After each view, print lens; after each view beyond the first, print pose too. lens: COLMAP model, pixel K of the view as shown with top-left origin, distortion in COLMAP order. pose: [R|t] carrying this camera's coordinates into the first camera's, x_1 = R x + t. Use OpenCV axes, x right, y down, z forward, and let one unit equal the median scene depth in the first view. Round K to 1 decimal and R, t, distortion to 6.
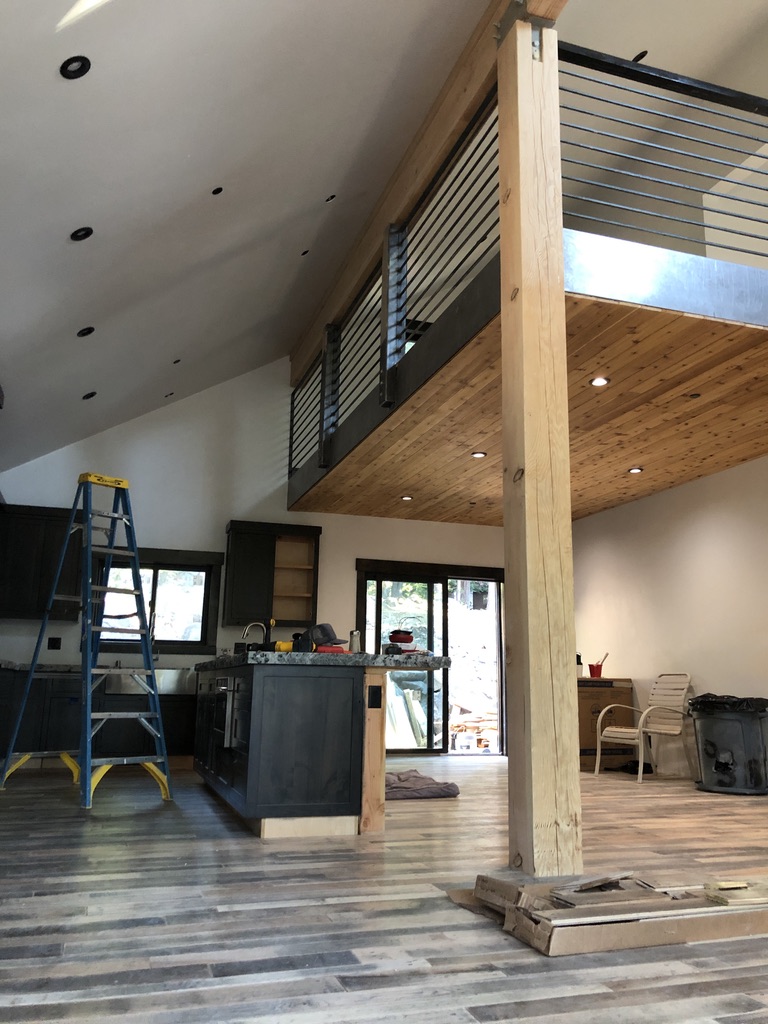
lens RADIAL K [[844.0, 0, 382.0], [0, 844.0, 505.4], [0, 0, 1]] dist [0.024177, -0.015251]
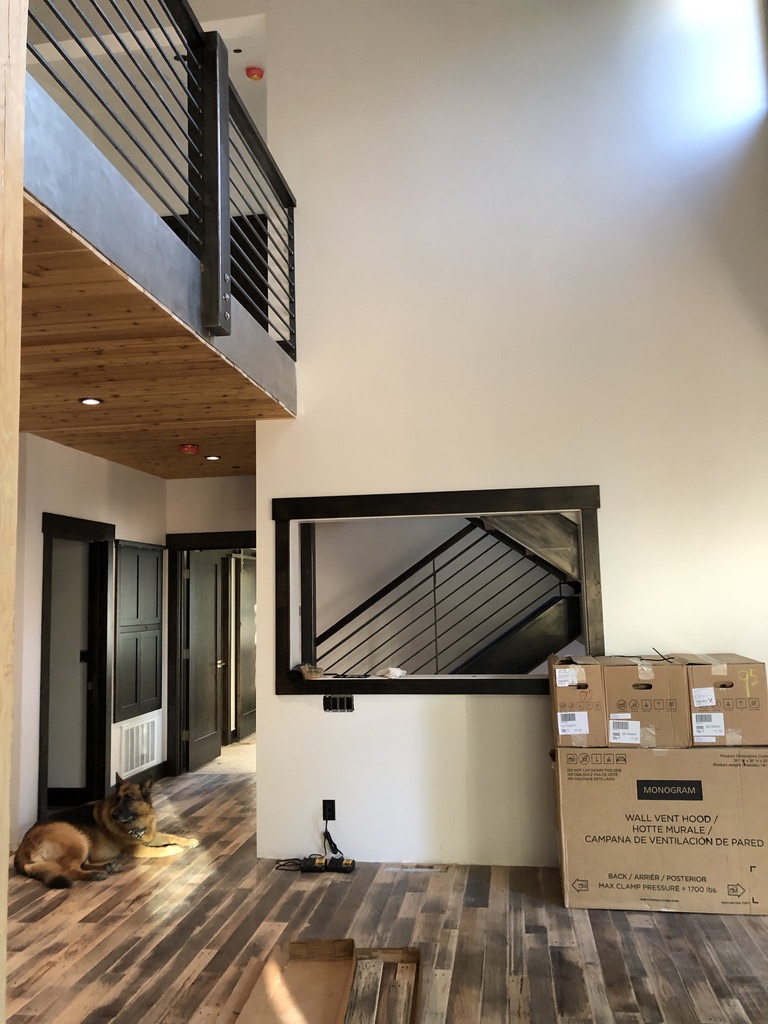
lens RADIAL K [[844.0, 0, 380.7], [0, 844.0, 516.8], [0, 0, 1]] dist [0.024177, -0.015251]
pose [[0.453282, 0.062847, 0.889149, -0.134319], [-0.159005, 0.987213, 0.011282, -0.072712], [-0.877070, -0.146493, 0.457479, 0.458401]]
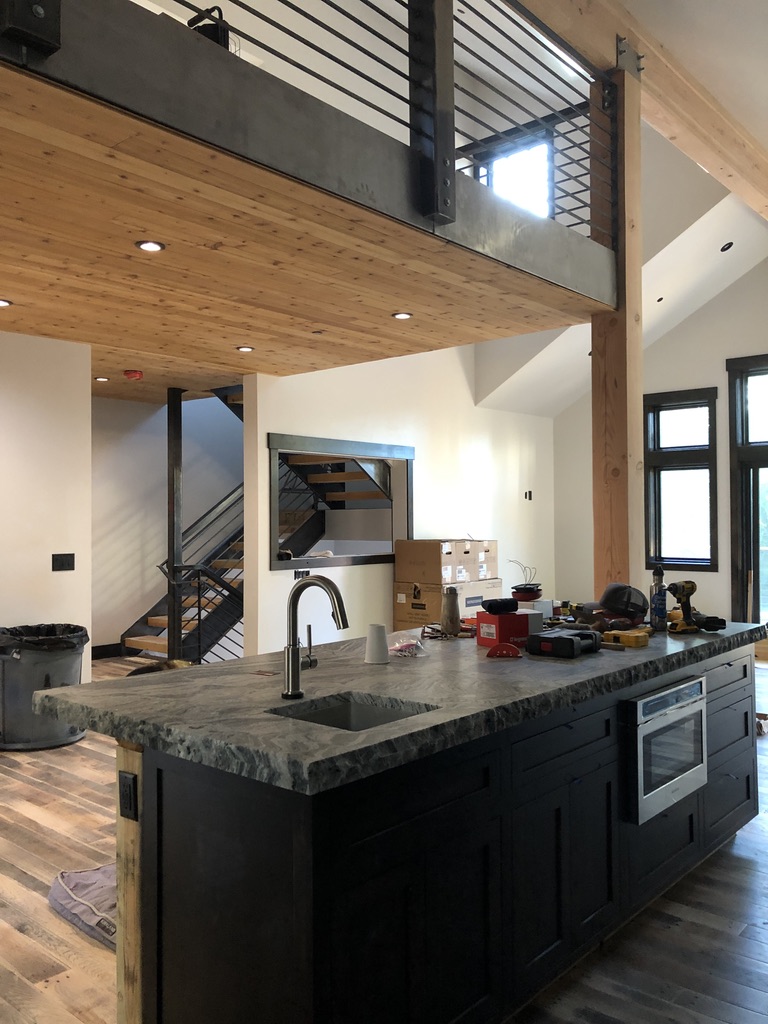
lens RADIAL K [[844.0, 0, 381.6], [0, 844.0, 517.2], [0, 0, 1]] dist [0.024177, -0.015251]
pose [[-0.506539, -0.002979, 0.862212, -0.660459], [-0.176451, 0.979188, -0.100280, 0.212656], [-0.843969, -0.202934, -0.496522, 1.671701]]
